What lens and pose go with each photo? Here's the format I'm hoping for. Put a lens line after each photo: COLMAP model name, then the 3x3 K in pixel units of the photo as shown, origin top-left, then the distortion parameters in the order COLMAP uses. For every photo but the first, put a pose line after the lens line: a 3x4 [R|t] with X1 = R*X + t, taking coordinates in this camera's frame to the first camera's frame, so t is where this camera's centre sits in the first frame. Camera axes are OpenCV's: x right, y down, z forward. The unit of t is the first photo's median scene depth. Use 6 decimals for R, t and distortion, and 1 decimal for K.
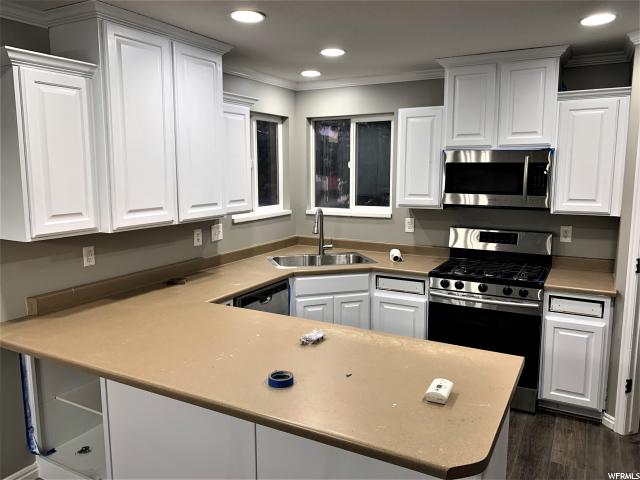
lens RADIAL K [[490.5, 0, 319.4], [0, 490.5, 238.9], [0, 0, 1]] dist [0.009585, 0.004870]
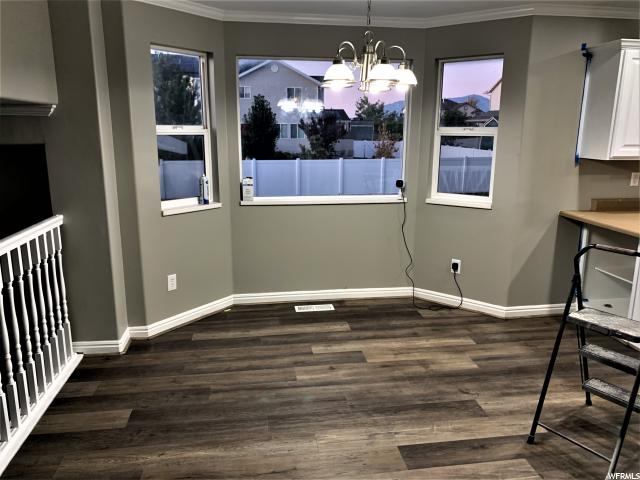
lens RADIAL K [[490.5, 0, 319.0], [0, 490.5, 238.8], [0, 0, 1]] dist [0.009585, 0.004870]
pose [[0.600051, 0.180823, -0.779258, 0.151087], [-0.119798, 0.983445, 0.135956, 0.149198], [0.790941, 0.011772, 0.611779, -0.727257]]
